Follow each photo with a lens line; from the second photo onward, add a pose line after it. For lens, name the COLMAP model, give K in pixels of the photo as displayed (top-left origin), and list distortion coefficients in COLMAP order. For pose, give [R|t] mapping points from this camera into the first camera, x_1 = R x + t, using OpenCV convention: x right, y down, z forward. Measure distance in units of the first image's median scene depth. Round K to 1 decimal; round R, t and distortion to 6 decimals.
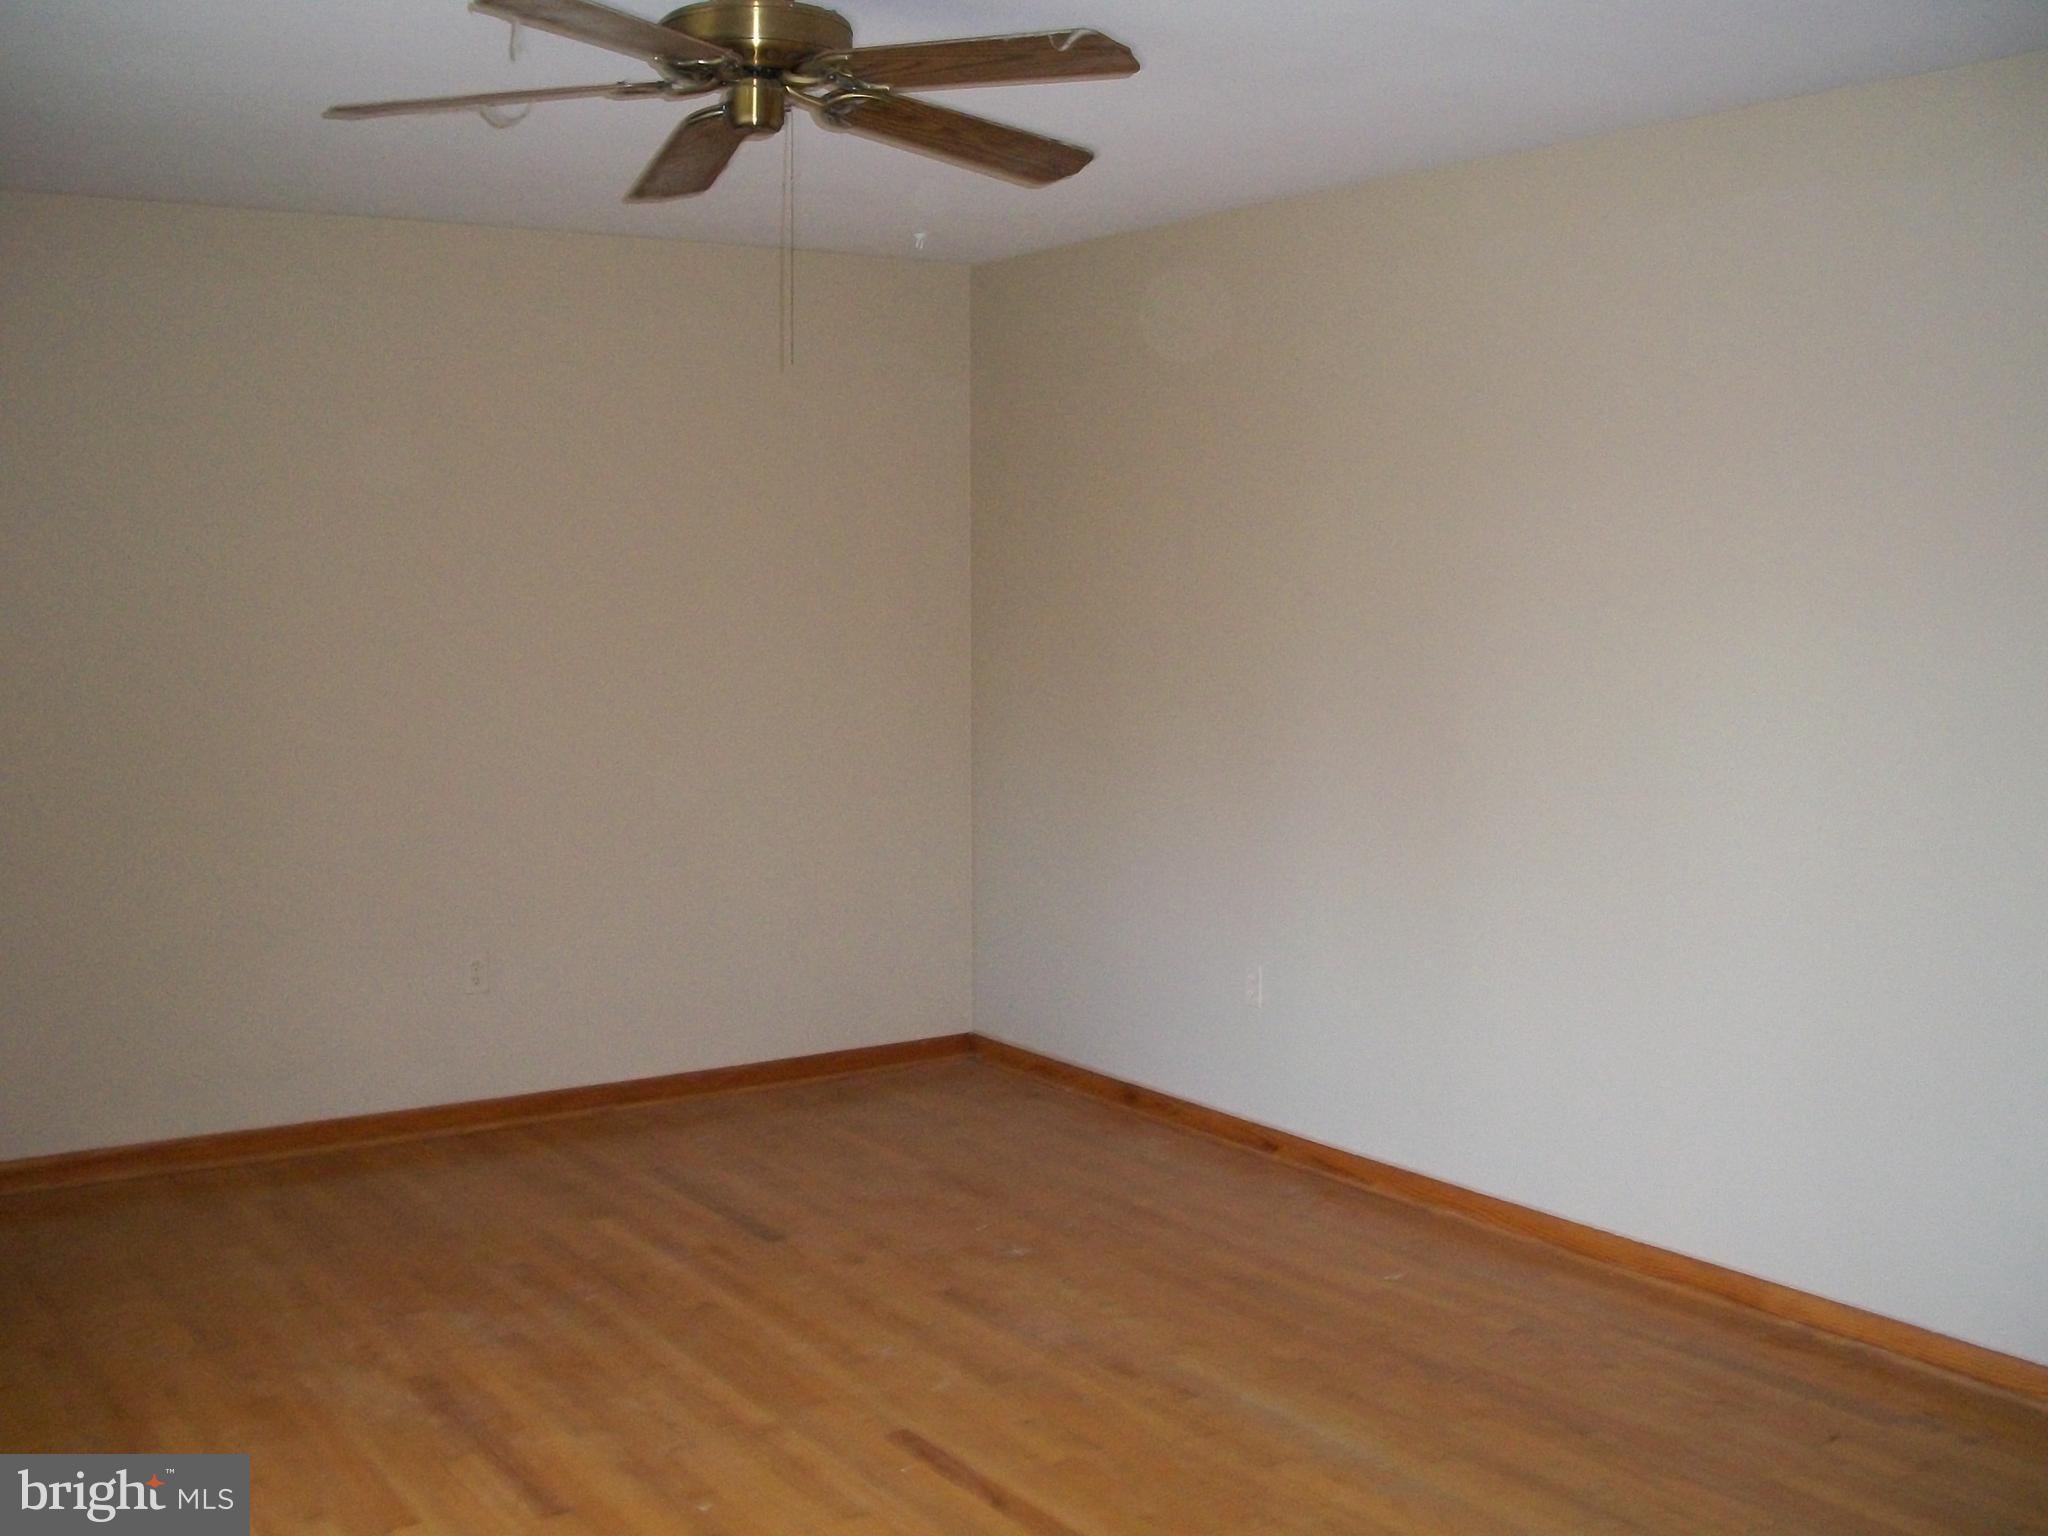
lens RADIAL K [[2150.9, 0, 1065.2], [0, 2150.9, 741.5], [0, 0, 1]] dist [-0.220510, 0.201422]
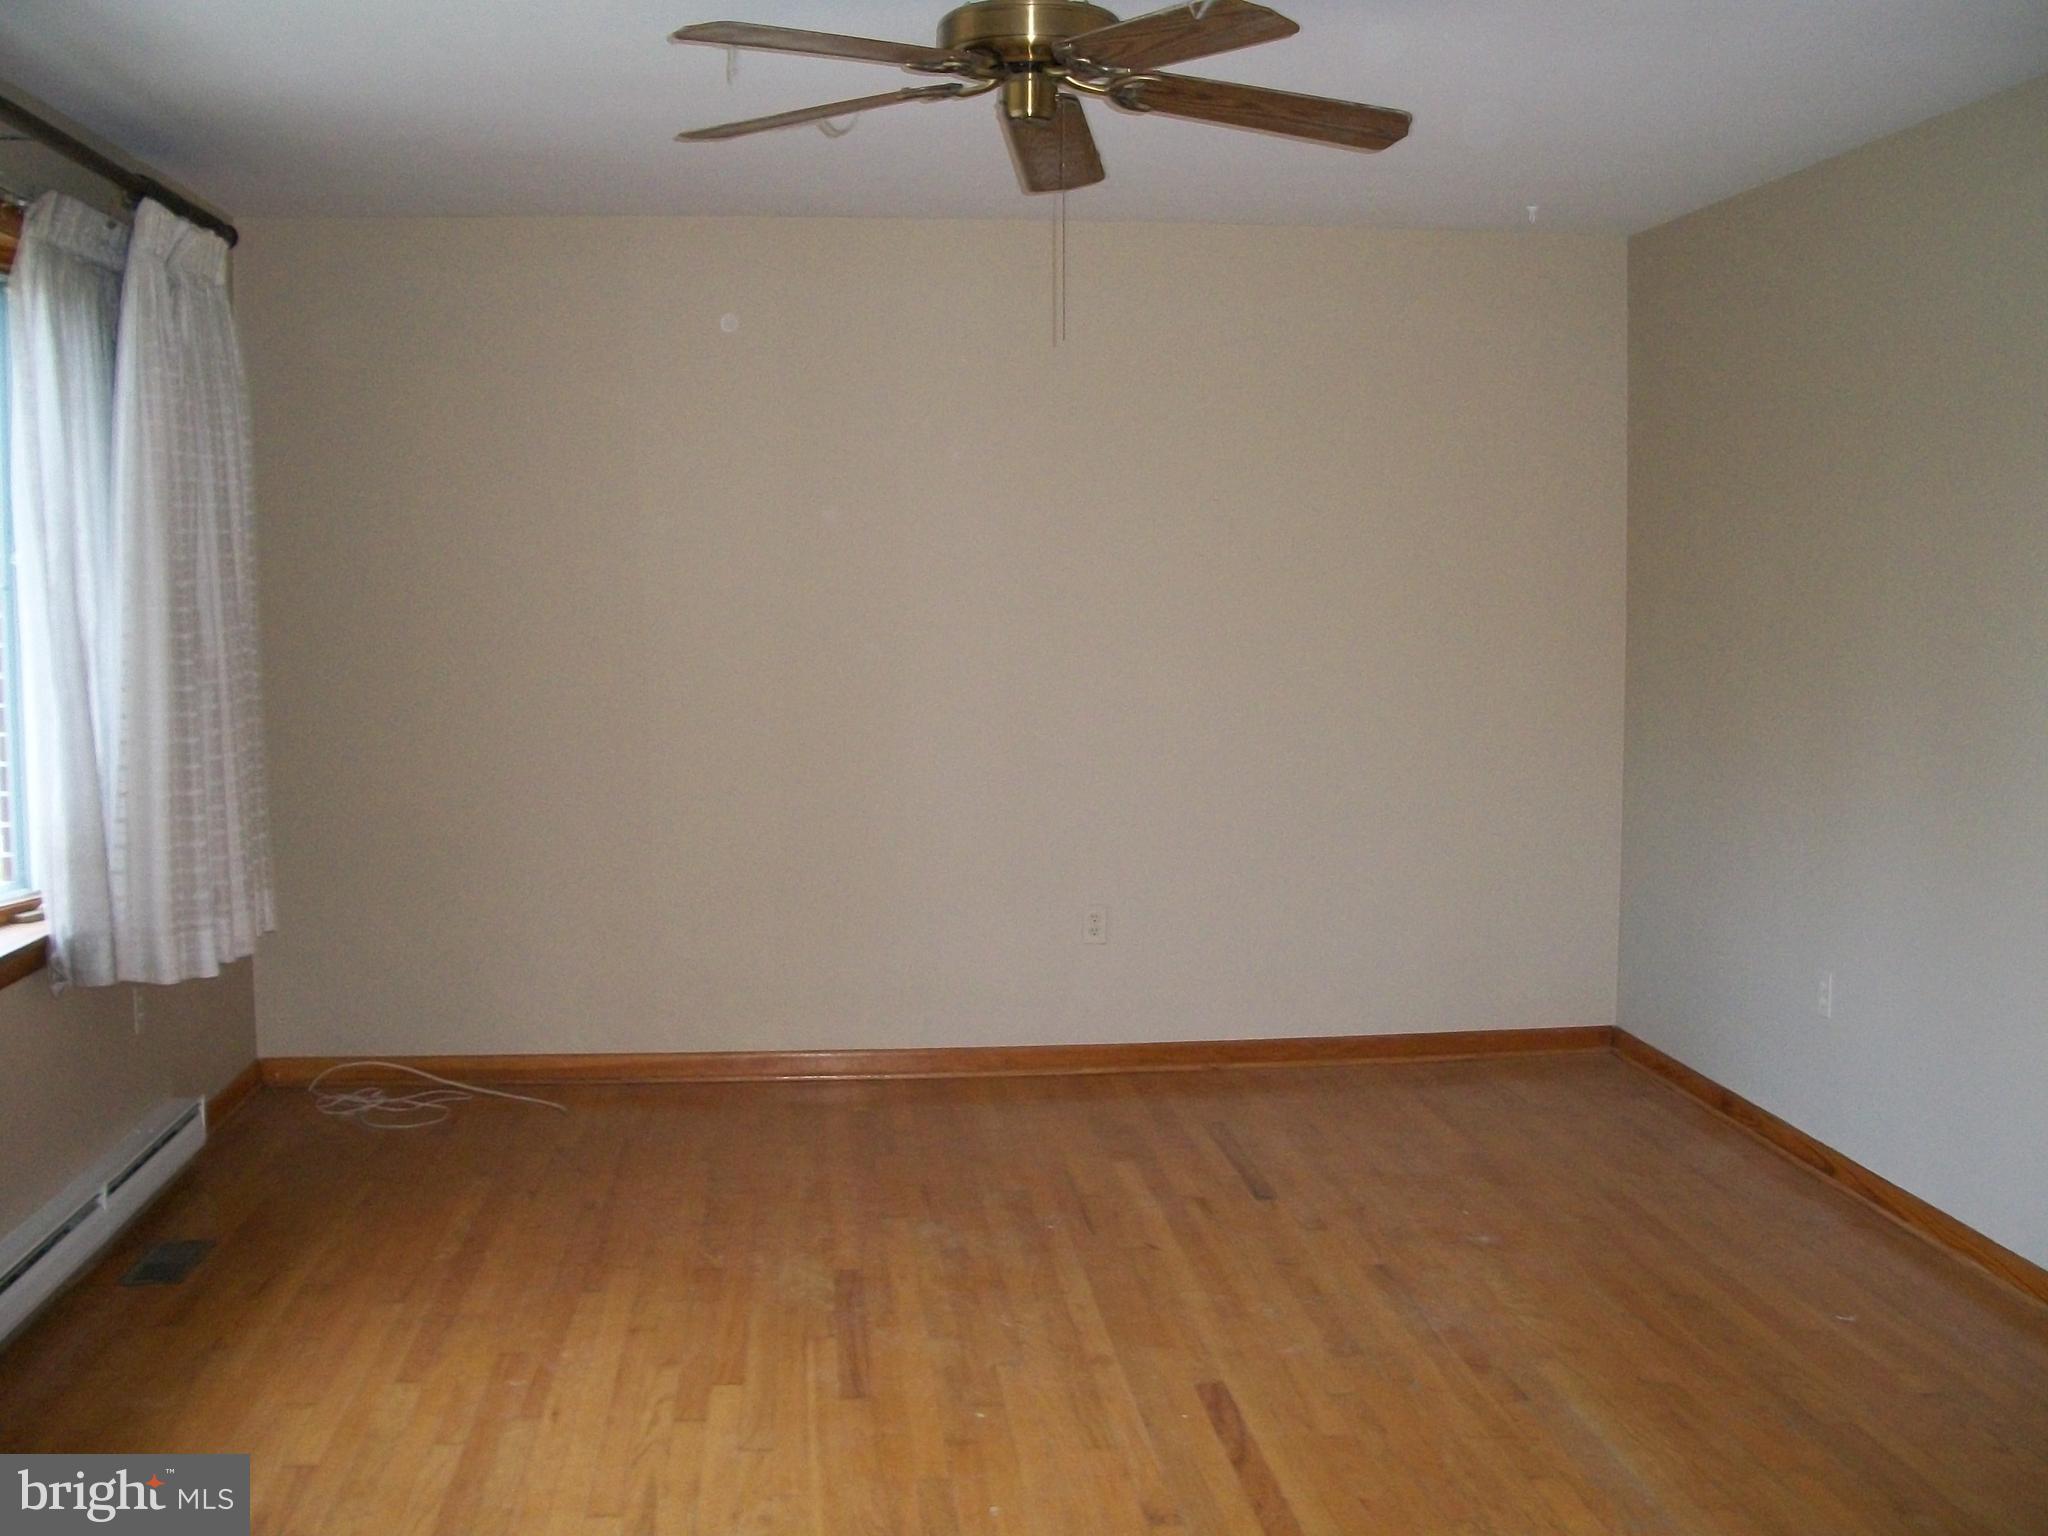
lens RADIAL K [[2150.9, 0, 1065.2], [0, 2150.9, 741.5], [0, 0, 1]] dist [-0.220510, 0.201422]
pose [[0.884013, 0.038863, -0.465844, 0.322385], [-0.036976, 0.999229, 0.013193, 0.006013], [0.465998, 0.005562, 0.884769, 0.058890]]
